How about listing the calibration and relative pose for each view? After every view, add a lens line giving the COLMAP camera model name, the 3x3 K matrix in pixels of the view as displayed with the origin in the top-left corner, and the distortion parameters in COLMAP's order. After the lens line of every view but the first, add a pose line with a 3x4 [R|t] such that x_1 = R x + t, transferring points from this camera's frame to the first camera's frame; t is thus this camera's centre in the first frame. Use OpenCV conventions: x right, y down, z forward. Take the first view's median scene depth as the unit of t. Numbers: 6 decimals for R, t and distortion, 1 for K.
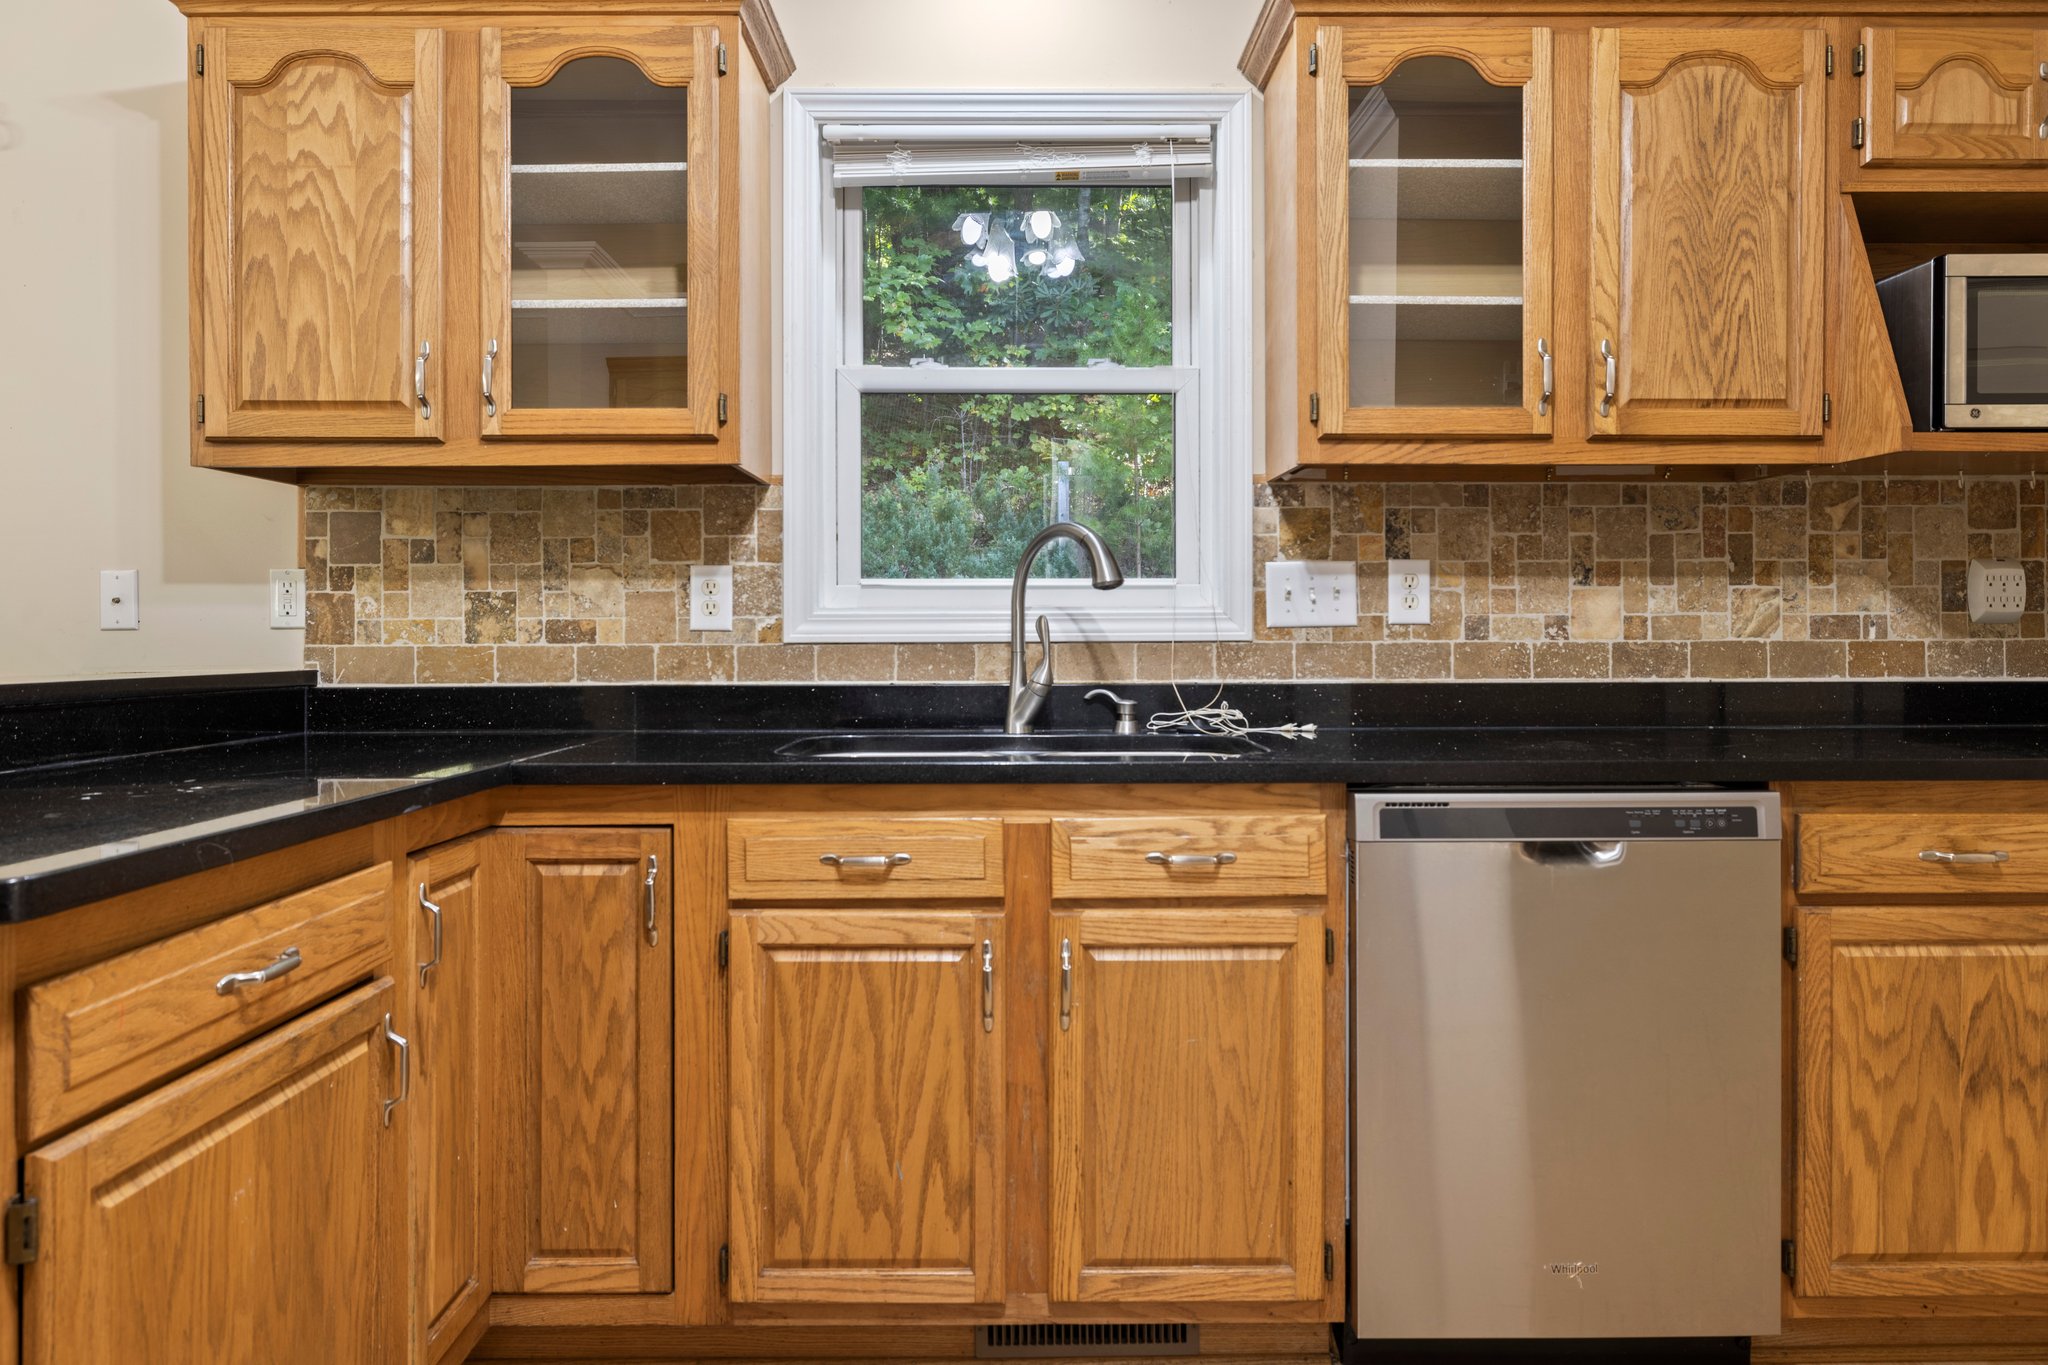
lens RADIAL K [[1293.4, 0, 1022.2], [0, 1293.4, 633.5], [0, 0, 1]] dist [0.000147, 0.000376]
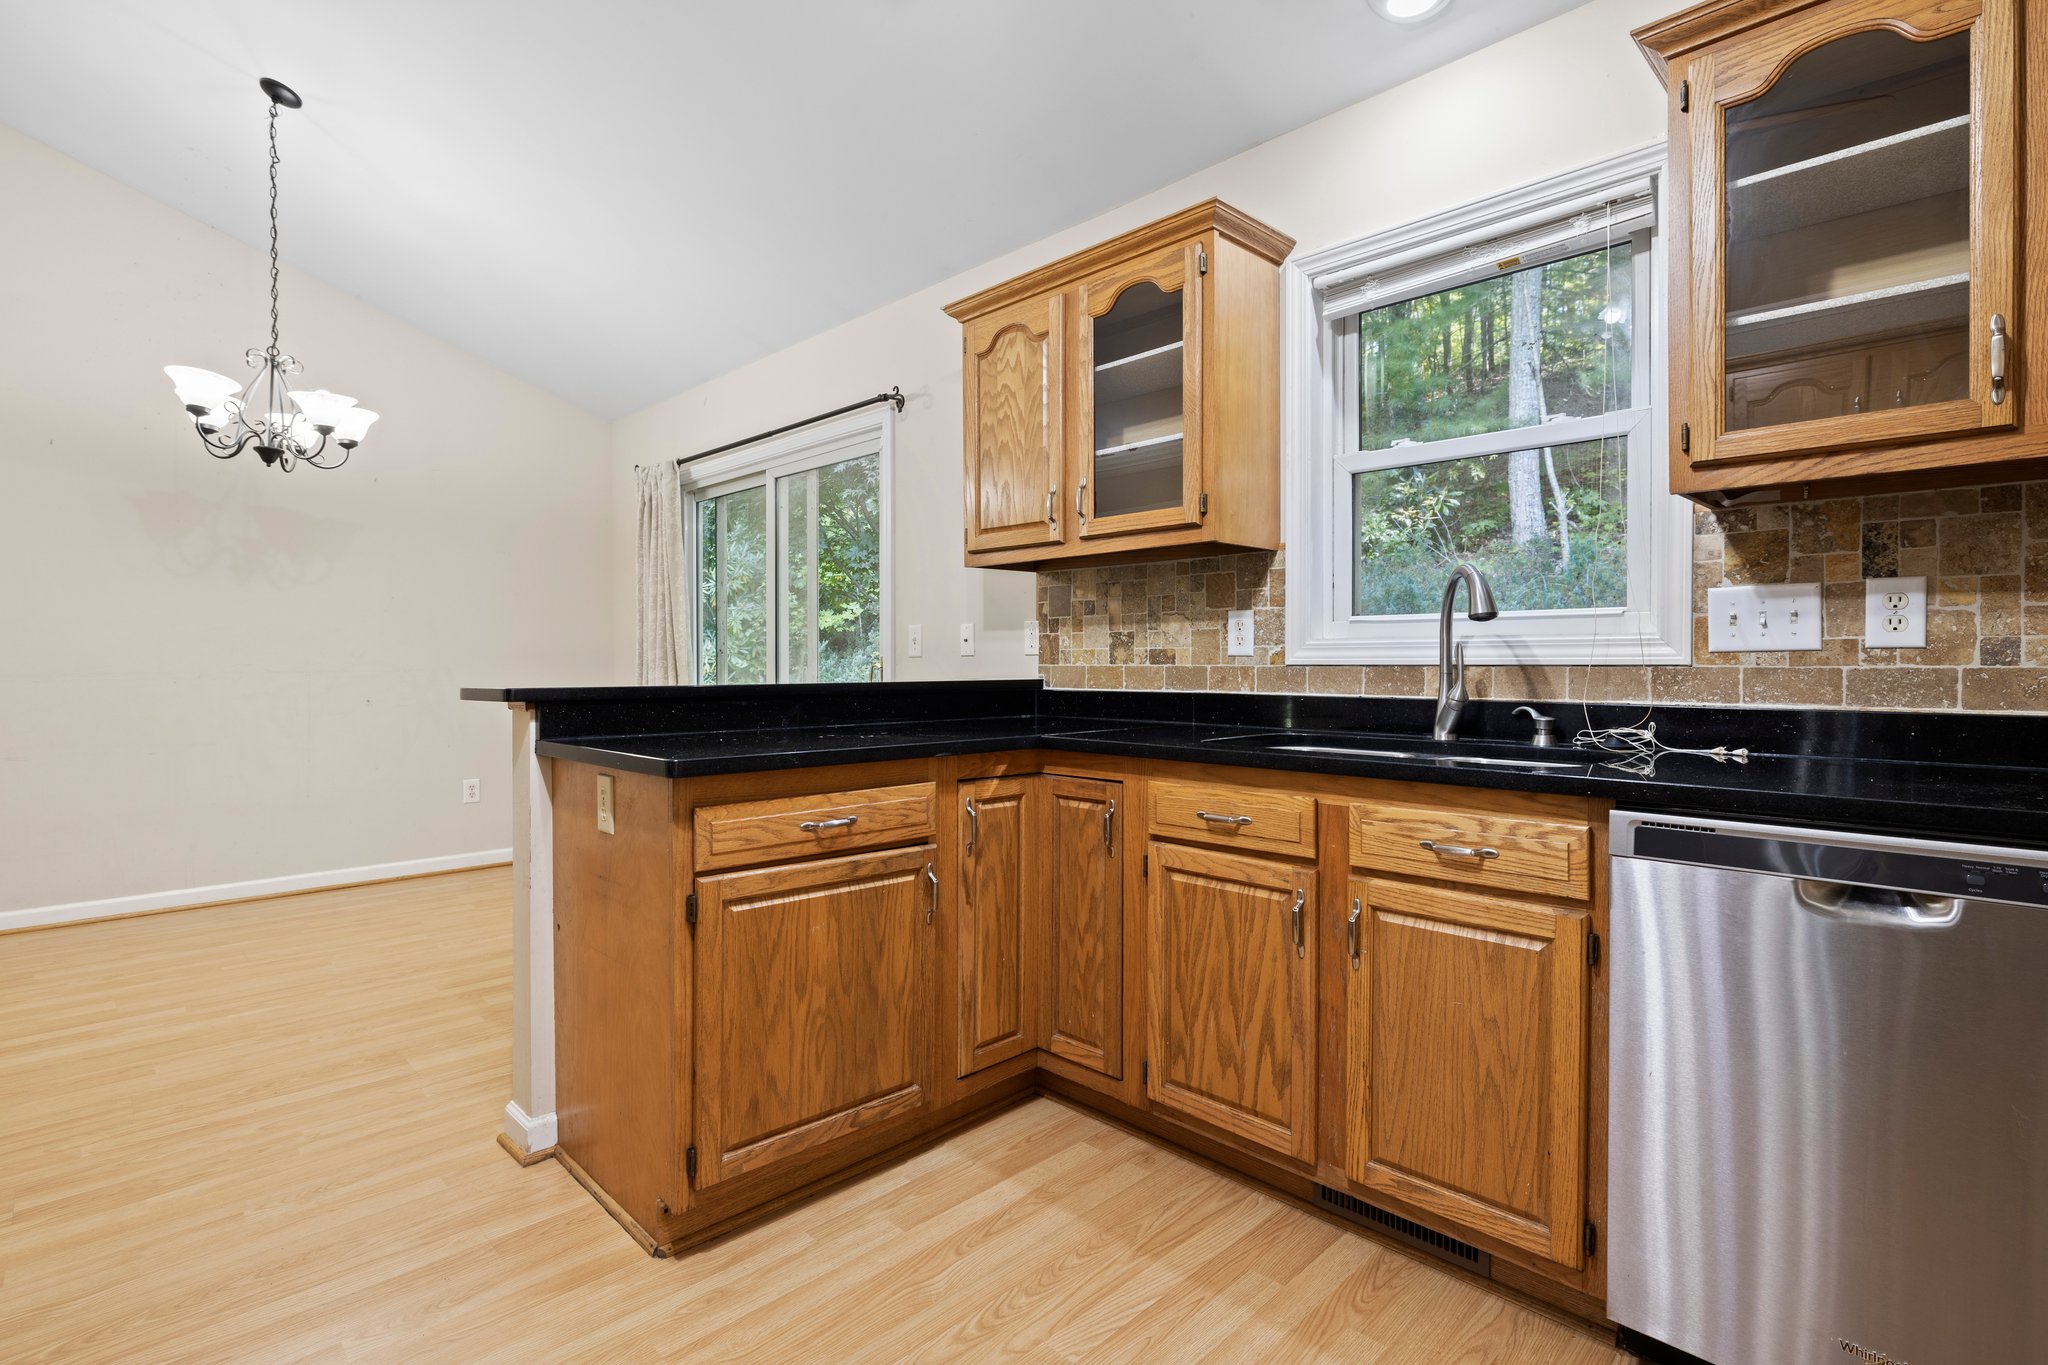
lens RADIAL K [[985.9, 0, 1018.8], [0, 985.9, 670.5], [0, 0, 1]] dist [-0.009770, 0.004498]
pose [[0.693245, 0.009007, -0.720646, 0.375467], [0.001032, 0.999908, 0.013490, -0.001083], [0.720701, -0.010096, 0.693172, 0.069829]]
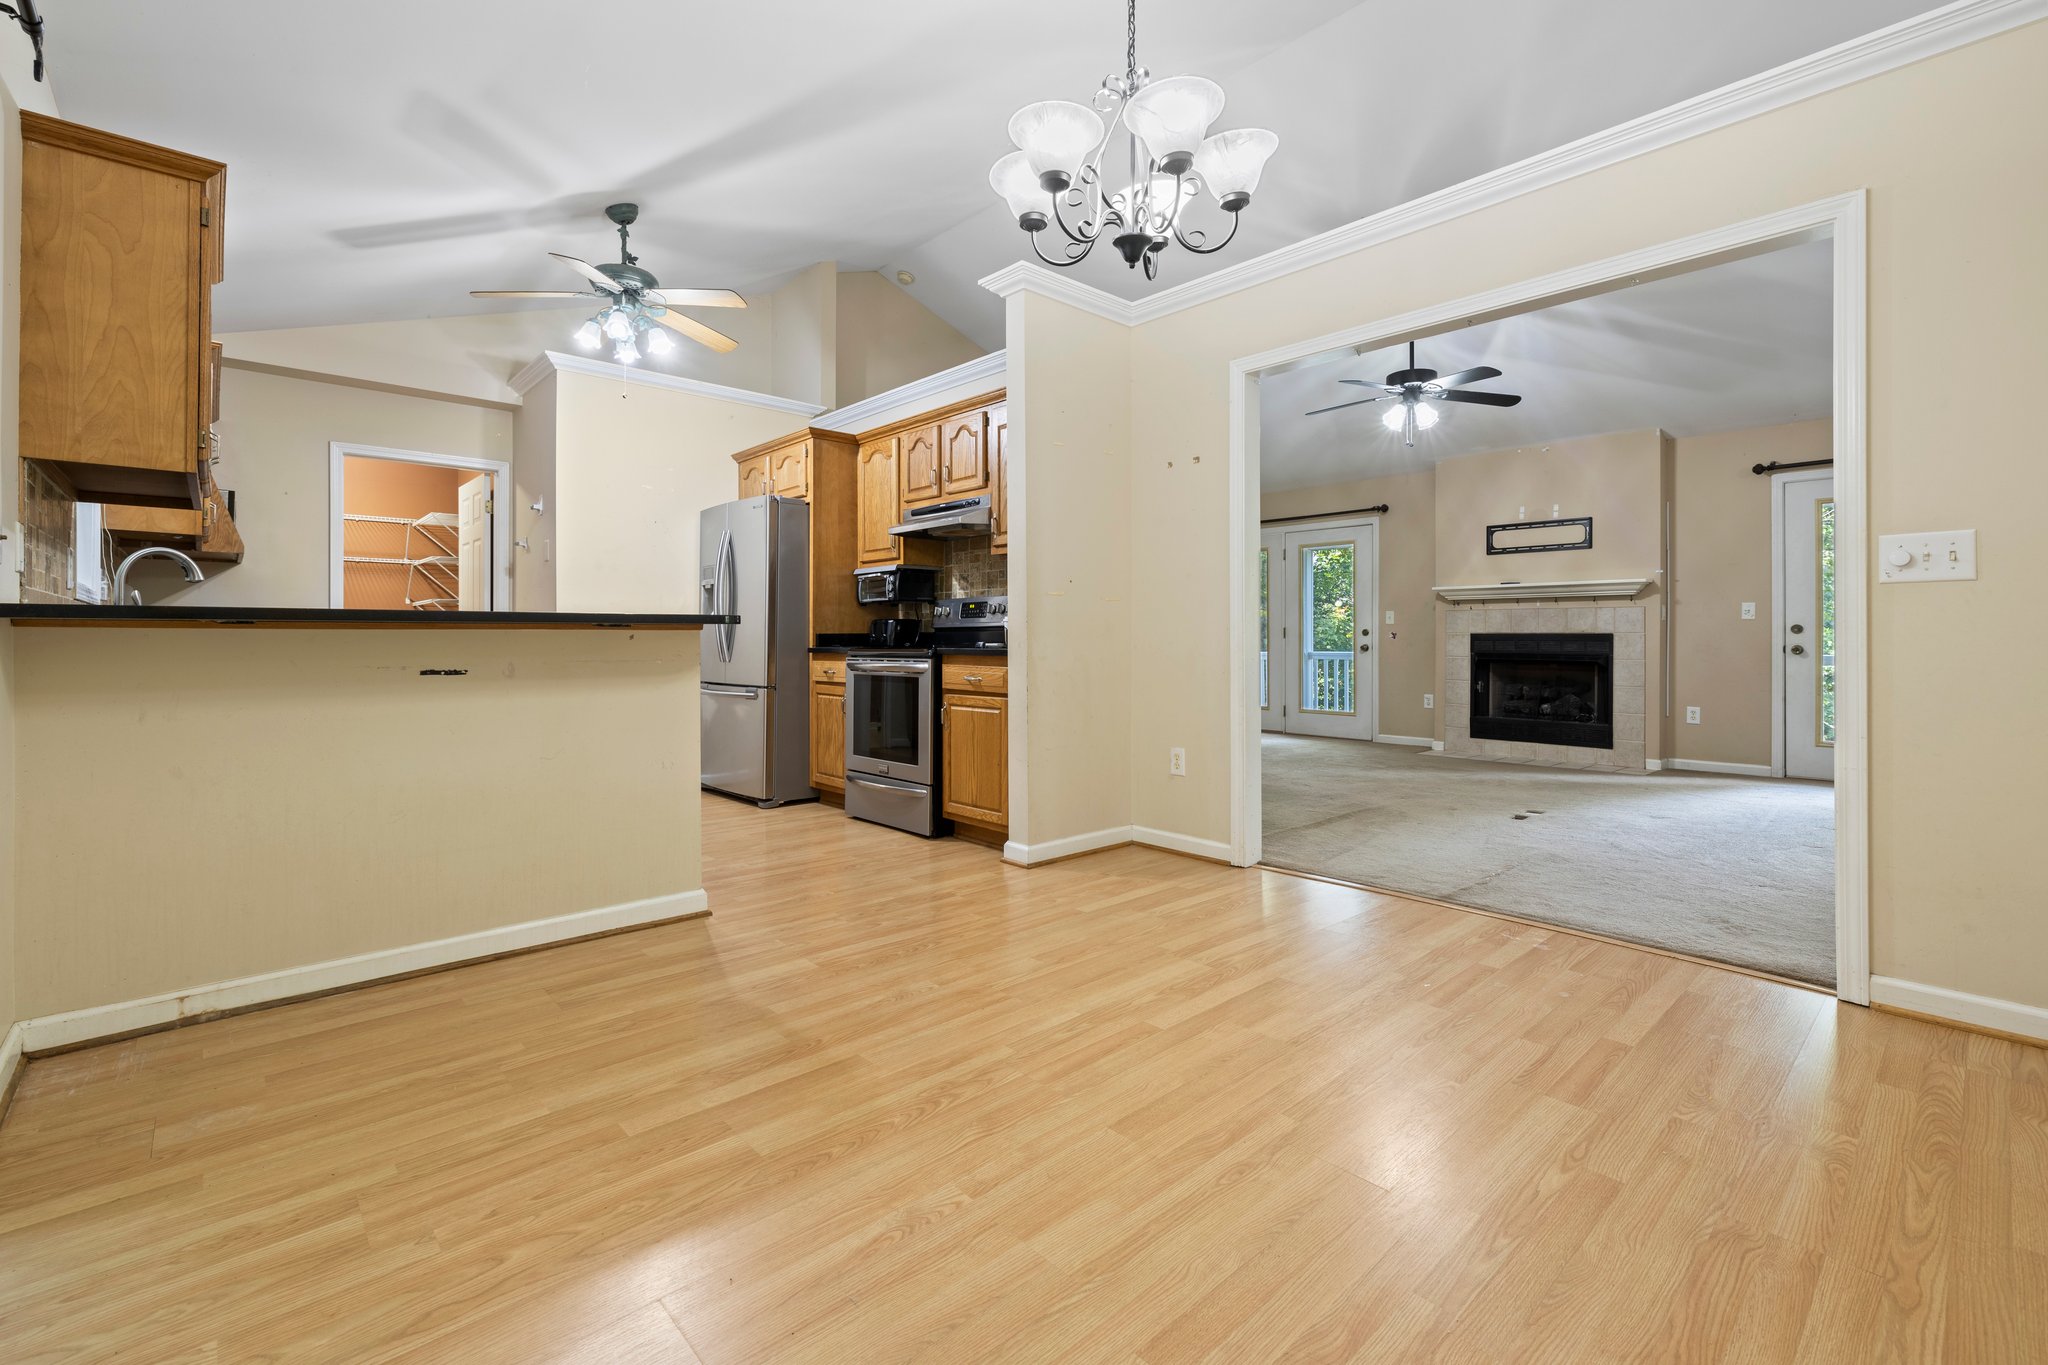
lens RADIAL K [[867.5, 0, 1000.5], [0, 867.5, 640.3], [0, 0, 1]] dist [0.007195, 0.000536]
pose [[-0.651219, 0.000777, 0.758889, -1.799668], [-0.000136, 0.999999, -0.001140, 0.062150], [-0.758890, -0.000845, -0.651219, 0.837105]]
